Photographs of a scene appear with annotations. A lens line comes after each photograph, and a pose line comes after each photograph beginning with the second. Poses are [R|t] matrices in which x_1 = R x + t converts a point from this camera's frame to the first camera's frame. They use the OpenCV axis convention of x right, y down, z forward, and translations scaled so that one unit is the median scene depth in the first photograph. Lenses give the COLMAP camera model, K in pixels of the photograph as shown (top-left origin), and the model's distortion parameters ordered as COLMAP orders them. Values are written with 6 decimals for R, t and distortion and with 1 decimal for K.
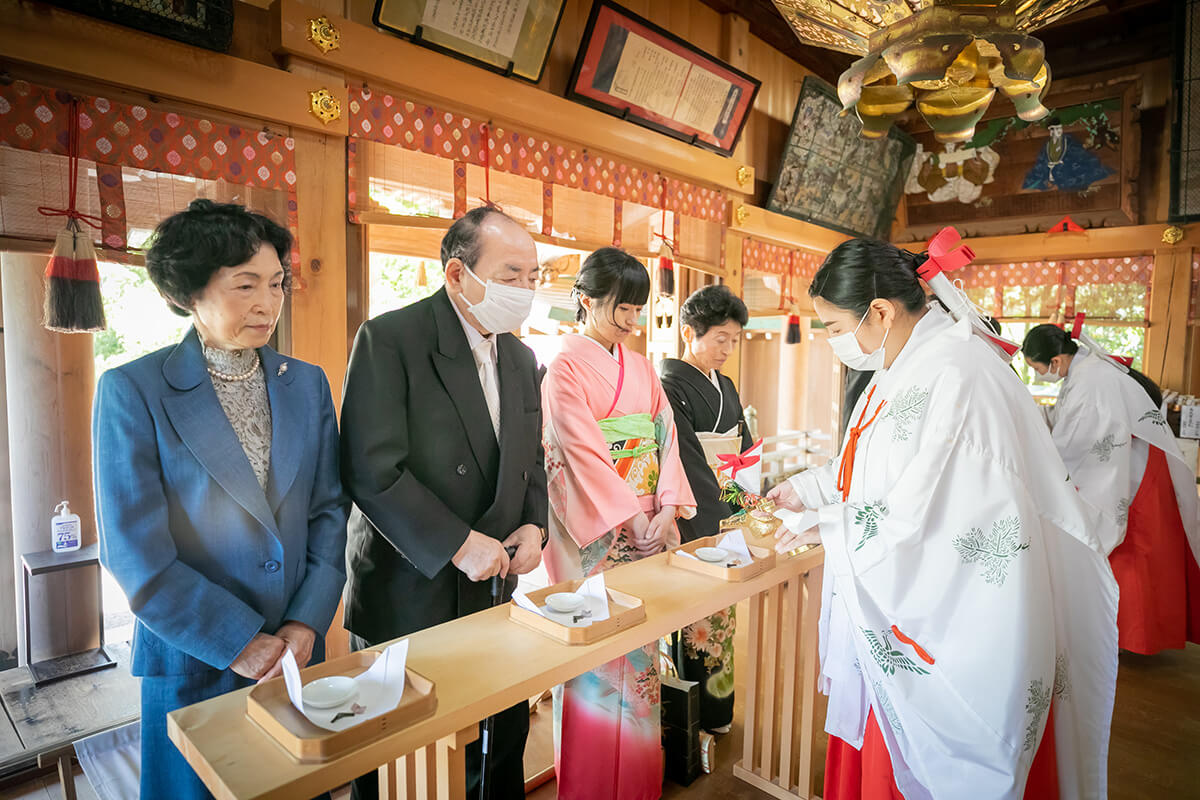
lens RADIAL K [[689.2, 0, 599.4], [0, 689.2, 395.6], [0, 0, 1]] dist [-0.004618, 0.002330]
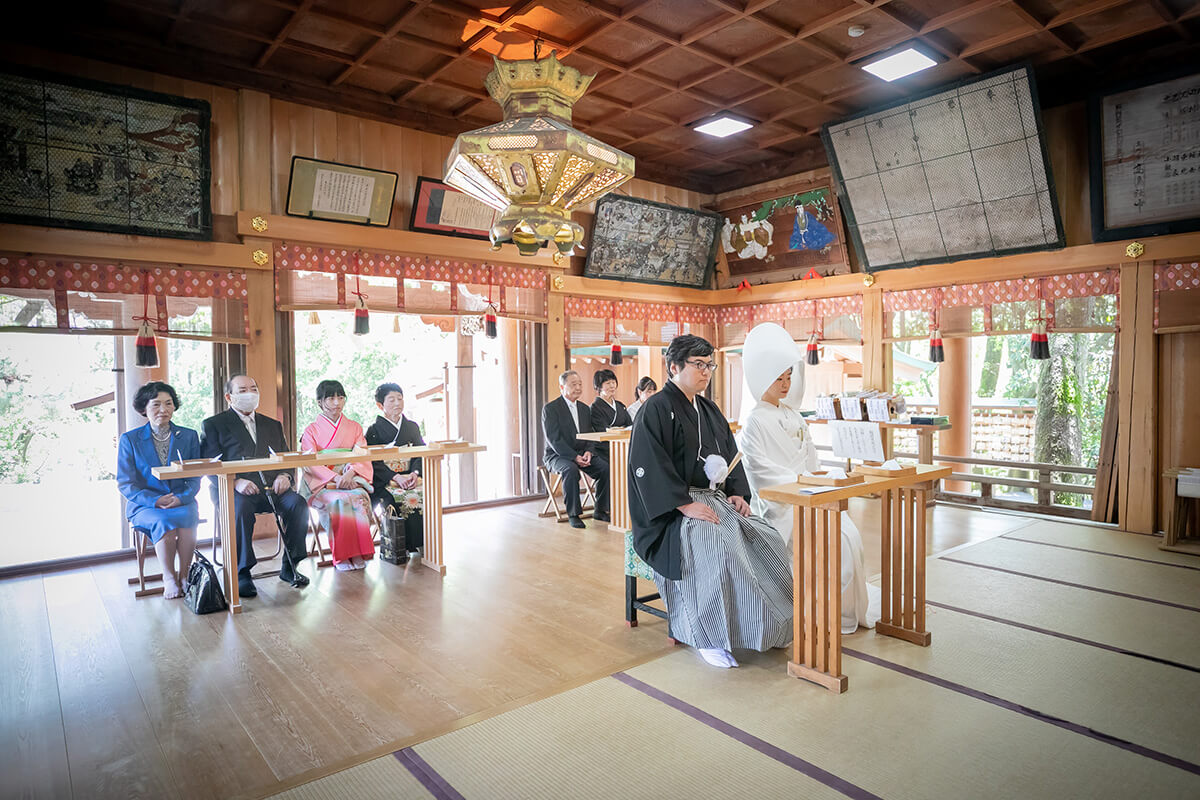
lens RADIAL K [[700.2, 0, 598.8], [0, 700.2, 395.7], [0, 0, 1]] dist [-0.001571, 0.002426]
pose [[0.991030, -0.025285, -0.131229, 0.560820], [0.019344, 0.998738, -0.046348, 0.074433], [0.132235, 0.043394, 0.990268, -0.601700]]
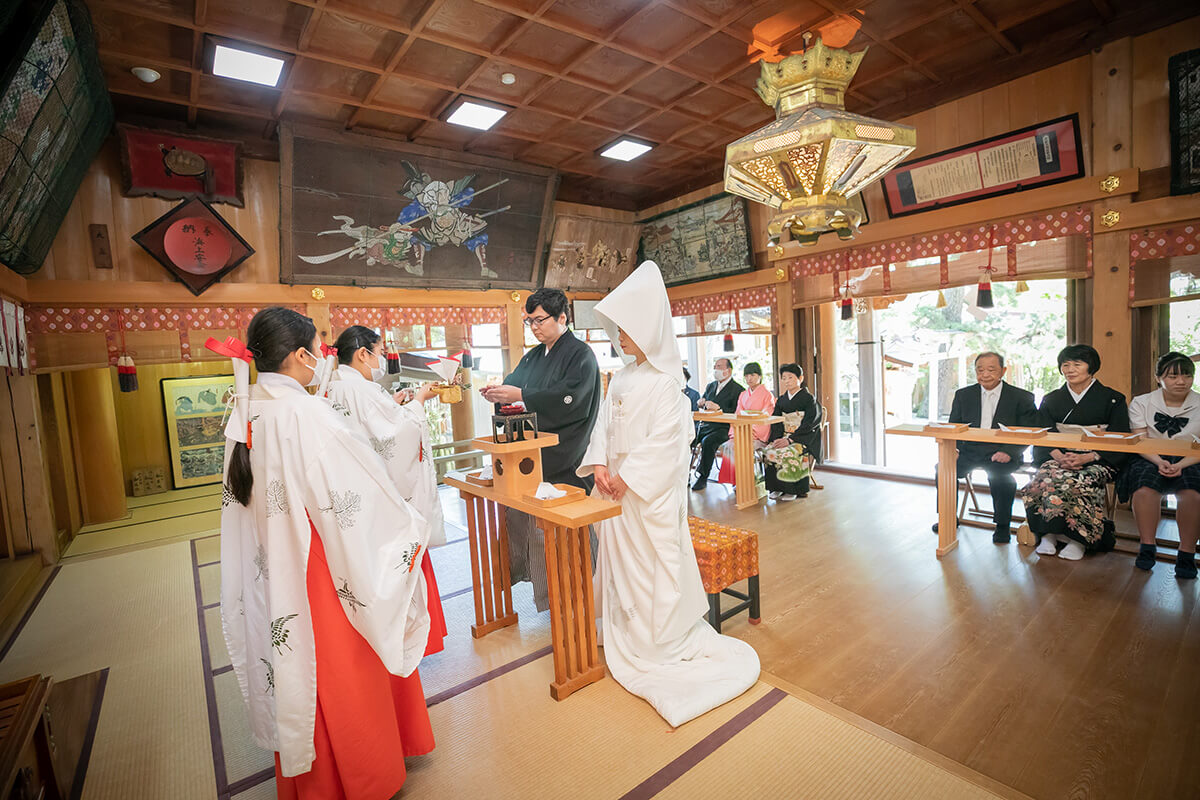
lens RADIAL K [[556.8, 0, 582.6], [0, 556.8, 400.1], [0, 0, 1]] dist [-0.047399, 0.013594]
pose [[-0.160328, 0.070200, -0.984564, 1.388030], [-0.018373, 0.997083, 0.074085, -0.017860], [0.986893, 0.029968, -0.158570, 0.338256]]
